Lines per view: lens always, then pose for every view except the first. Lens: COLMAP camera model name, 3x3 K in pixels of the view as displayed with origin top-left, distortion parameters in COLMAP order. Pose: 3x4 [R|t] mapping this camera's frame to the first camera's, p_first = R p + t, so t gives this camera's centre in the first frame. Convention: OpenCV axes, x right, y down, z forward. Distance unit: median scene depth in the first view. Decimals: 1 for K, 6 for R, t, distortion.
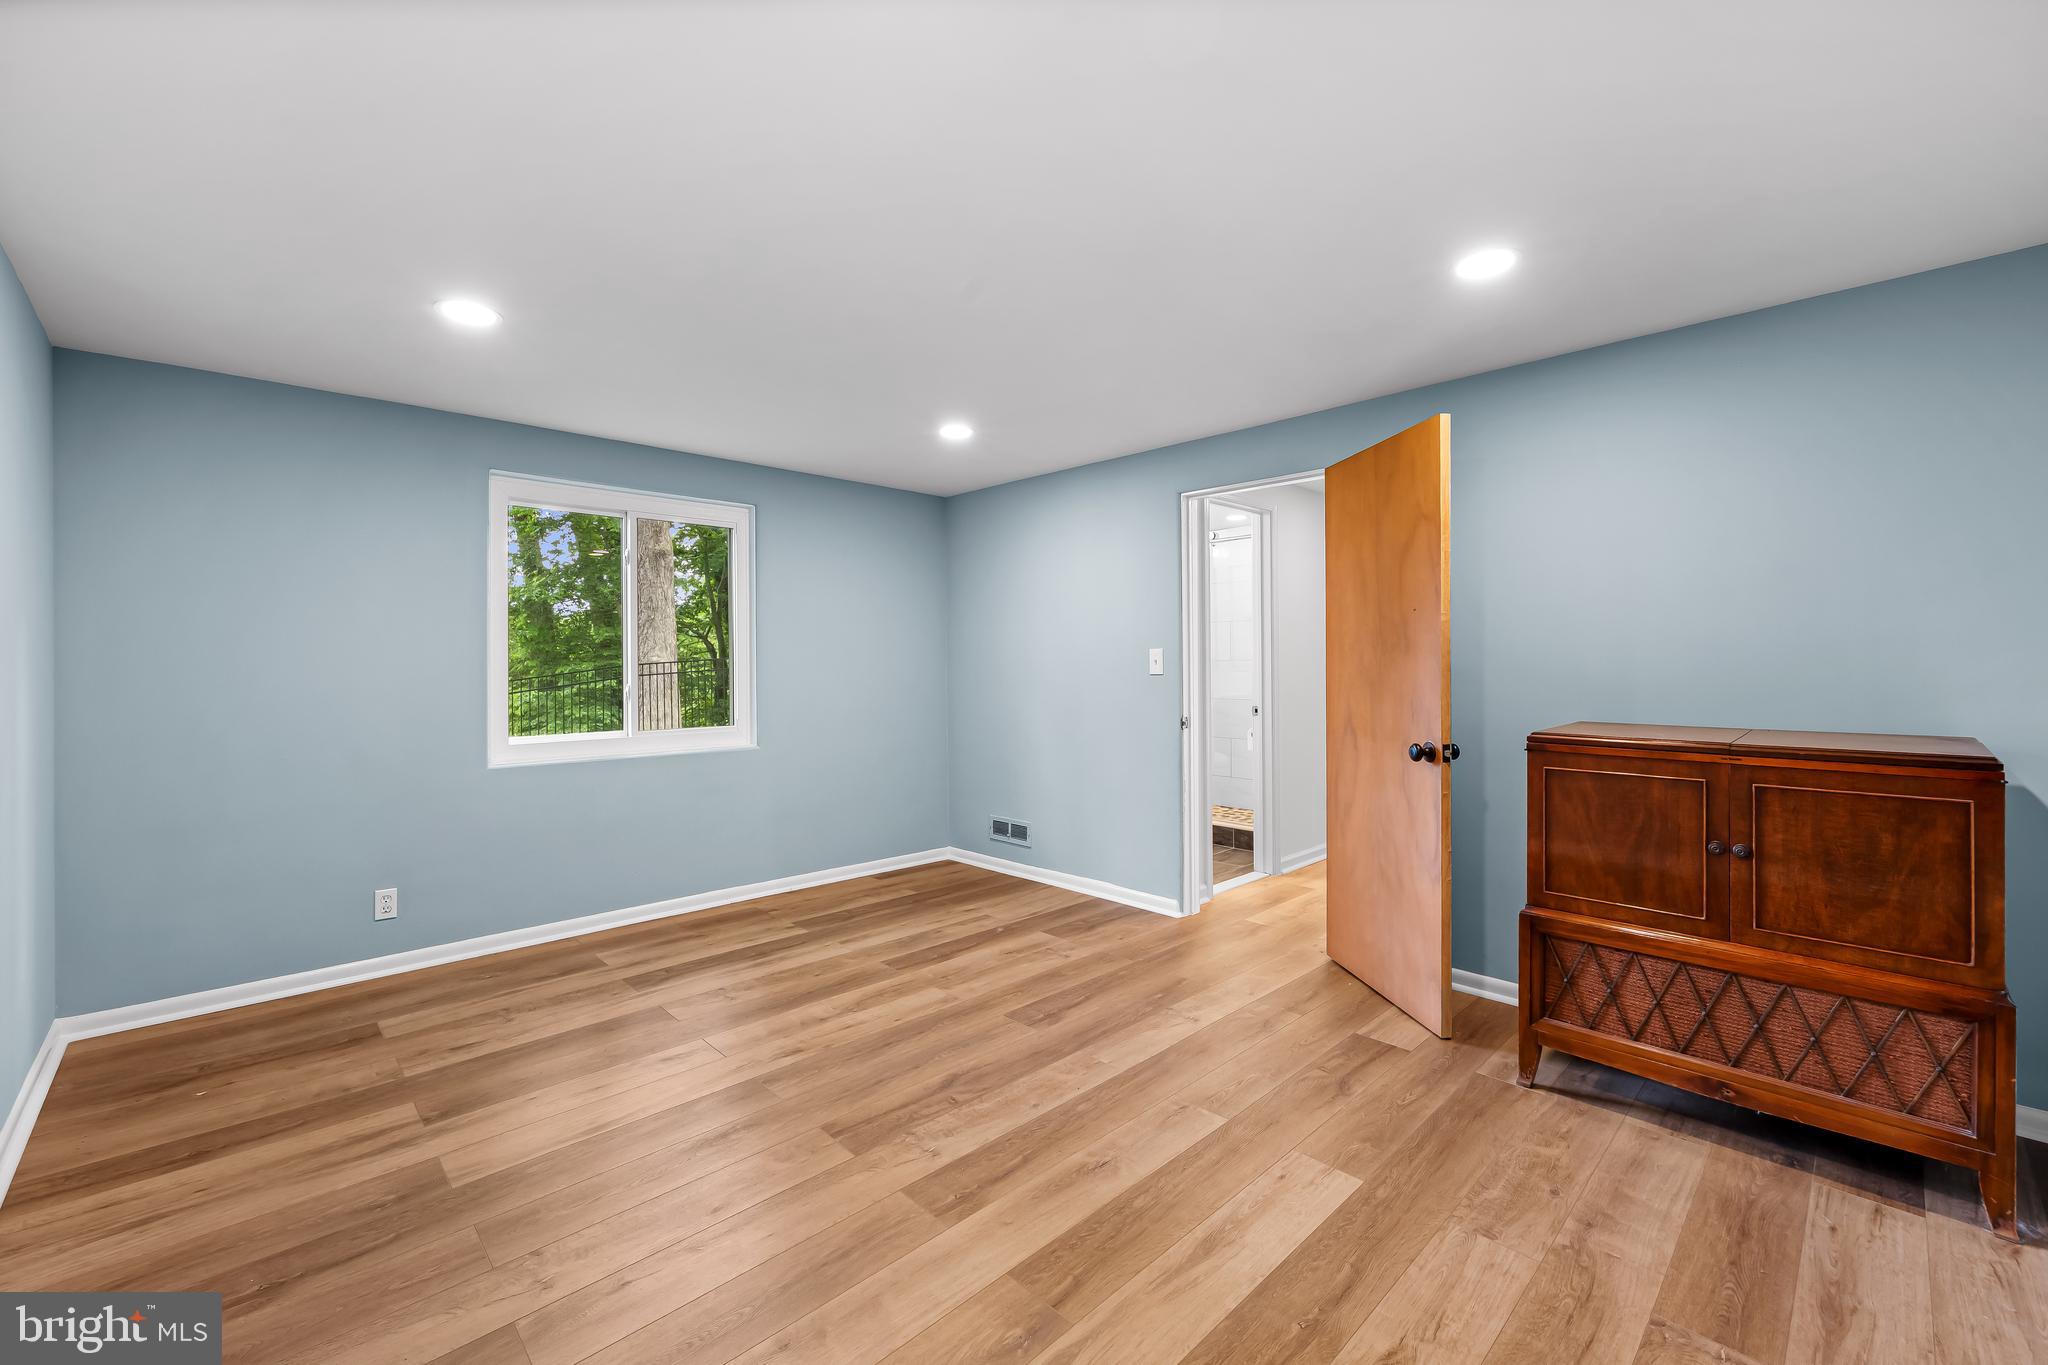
lens RADIAL K [[844.2, 0, 1021.9], [0, 844.2, 664.7], [0, 0, 1]] dist [-0.007254, 0.000103]
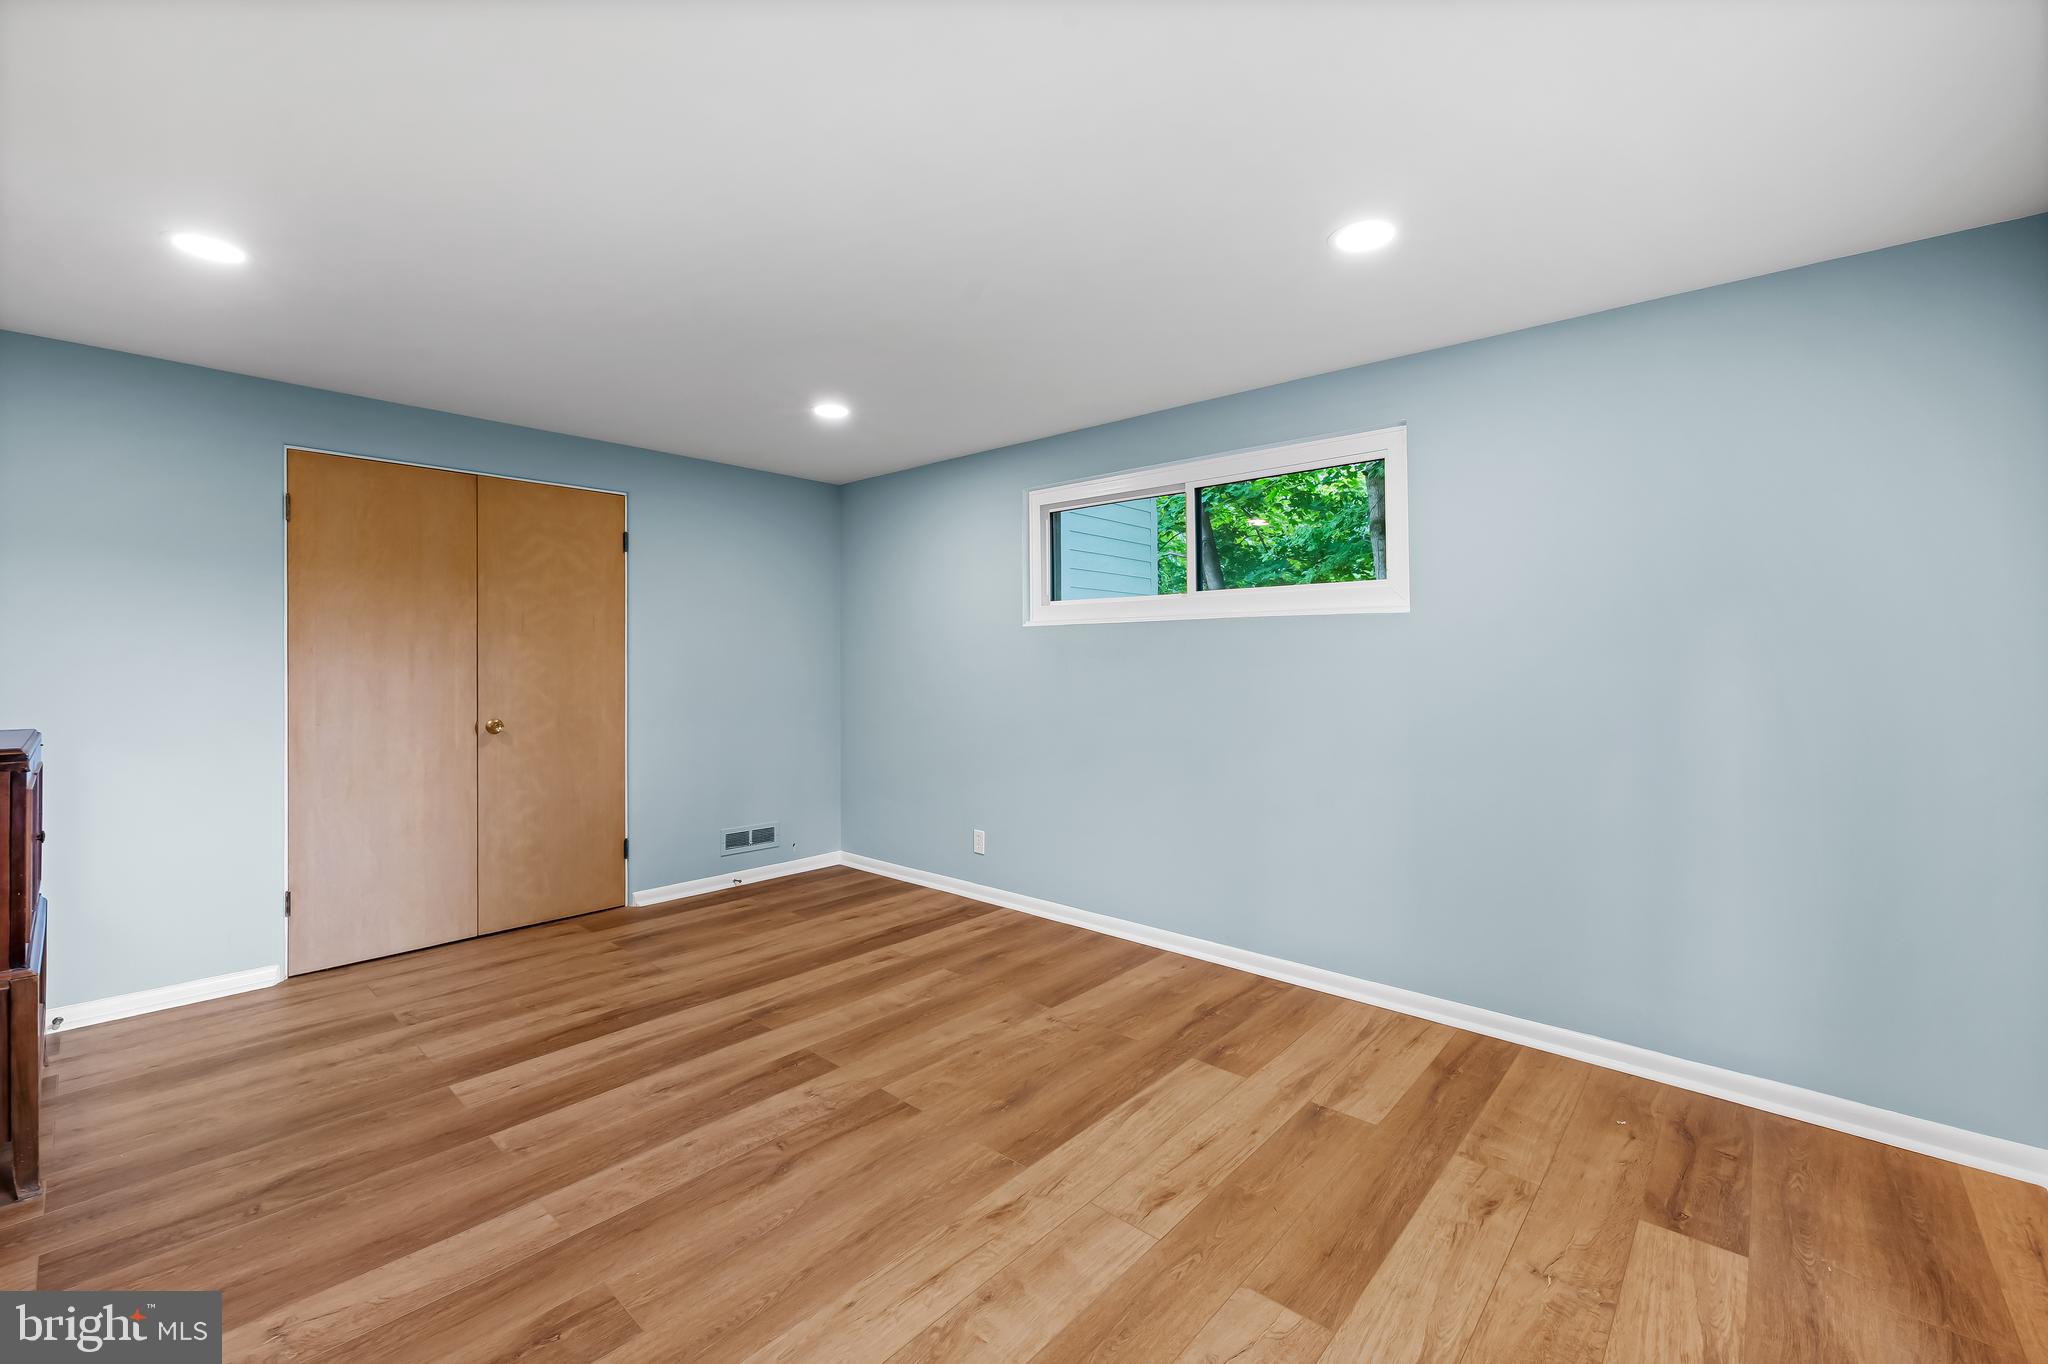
lens RADIAL K [[844.2, 0, 1021.9], [0, 844.2, 664.2], [0, 0, 1]] dist [-0.007254, 0.000103]
pose [[-0.997162, 0.004094, -0.075175, -0.282422], [0.003671, 0.999977, 0.005759, 0.006547], [0.075197, 0.005467, -0.997154, 1.987918]]
